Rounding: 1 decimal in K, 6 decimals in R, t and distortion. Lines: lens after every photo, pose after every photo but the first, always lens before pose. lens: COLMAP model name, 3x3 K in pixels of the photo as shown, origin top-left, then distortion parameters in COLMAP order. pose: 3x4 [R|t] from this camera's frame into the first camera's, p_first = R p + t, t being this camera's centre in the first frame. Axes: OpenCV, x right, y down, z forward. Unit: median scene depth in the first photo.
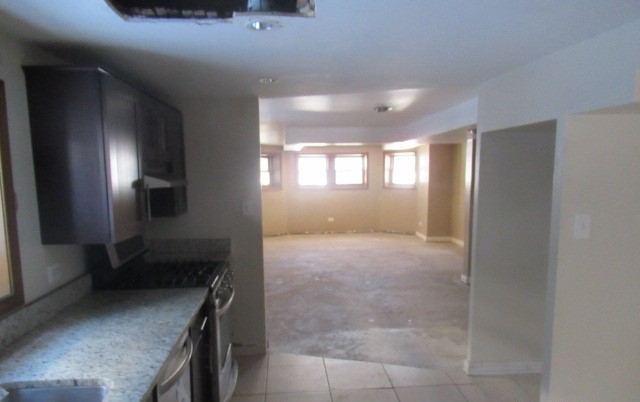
lens RADIAL K [[460.8, 0, 317.1], [0, 460.8, 201.9], [0, 0, 1]] dist [-0.010843, -0.002984]
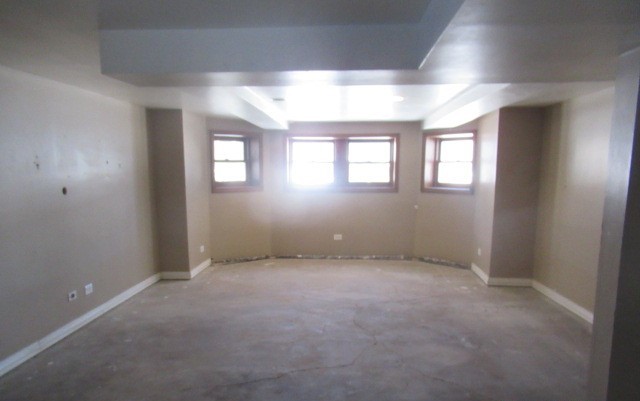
lens RADIAL K [[460.8, 0, 320.6], [0, 460.8, 198.4], [0, 0, 1]] dist [-0.010843, -0.002984]
pose [[0.990812, 0.022529, -0.133358, 0.092175], [-0.022075, 0.999744, 0.004880, -0.019214], [0.133434, -0.001891, 0.991056, 0.355481]]
